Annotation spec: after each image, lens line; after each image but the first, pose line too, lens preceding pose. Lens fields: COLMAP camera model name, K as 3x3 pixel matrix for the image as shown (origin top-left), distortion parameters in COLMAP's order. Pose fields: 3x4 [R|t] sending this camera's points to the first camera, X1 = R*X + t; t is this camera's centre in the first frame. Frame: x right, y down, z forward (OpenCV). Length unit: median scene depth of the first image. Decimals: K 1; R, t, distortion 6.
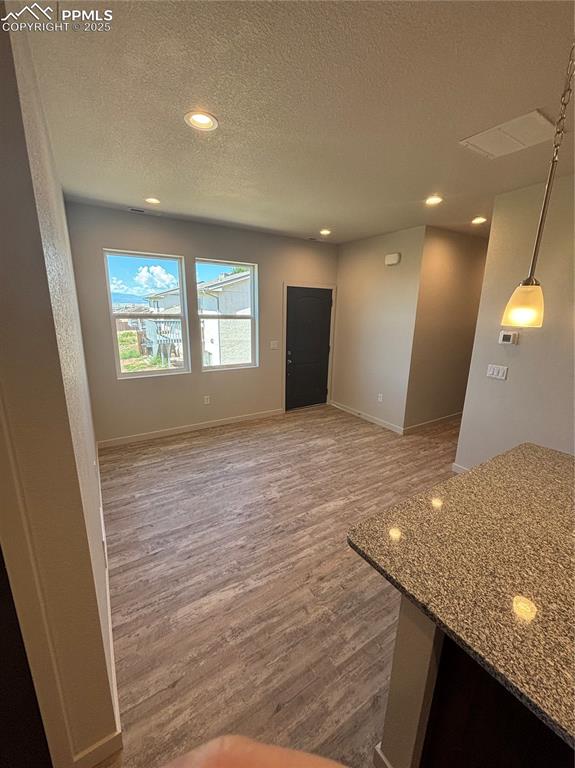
lens RADIAL K [[309.4, 0, 290.2], [0, 309.4, 383.0], [0, 0, 1]] dist [0.000084, 0.000484]
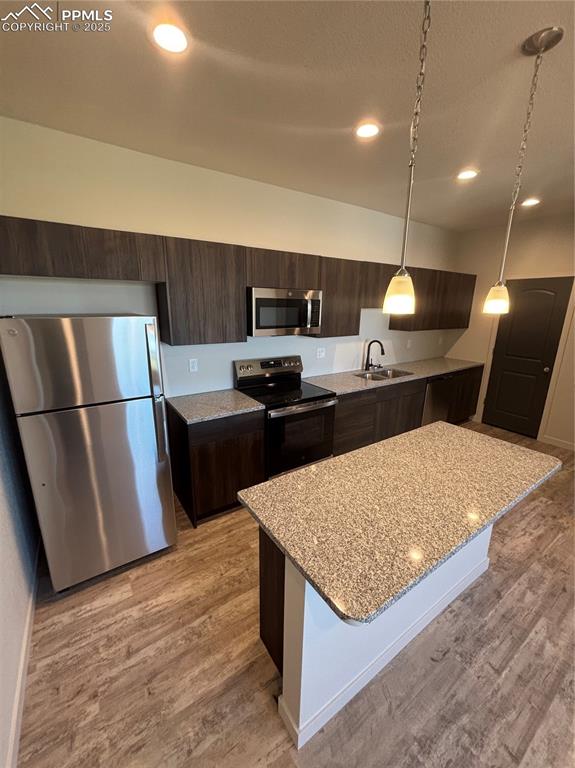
lens RADIAL K [[309.4, 0, 289.9], [0, 309.4, 382.4], [0, 0, 1]] dist [0.000084, 0.000484]
pose [[-0.998921, -0.025603, -0.038745, 0.558582], [-0.040801, 0.882312, 0.468894, -0.171607], [0.022180, 0.469968, -0.882404, 0.768116]]
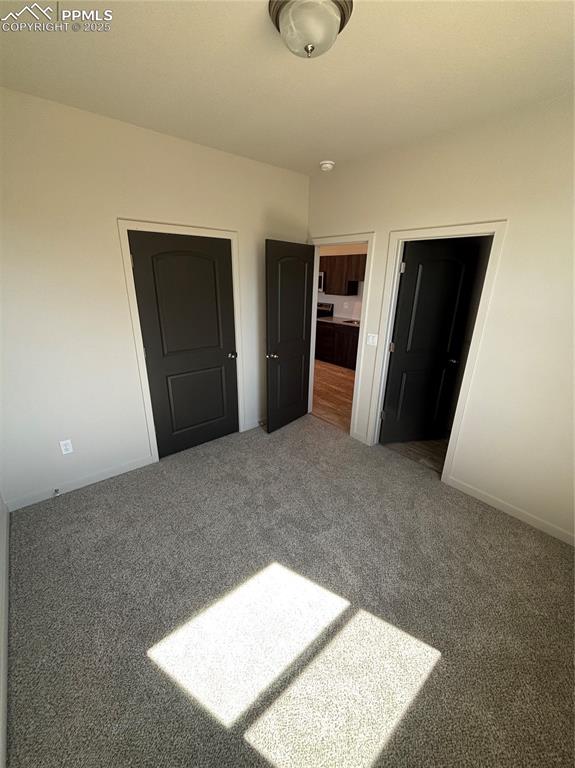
lens RADIAL K [[309.4, 0, 289.7], [0, 309.4, 384.2], [0, 0, 1]] dist [0.000084, 0.000484]
pose [[-0.128708, -0.341520, 0.931020, -1.699291], [0.211891, 0.907677, 0.362250, -0.102988], [-0.968781, 0.243899, -0.044460, 0.323707]]
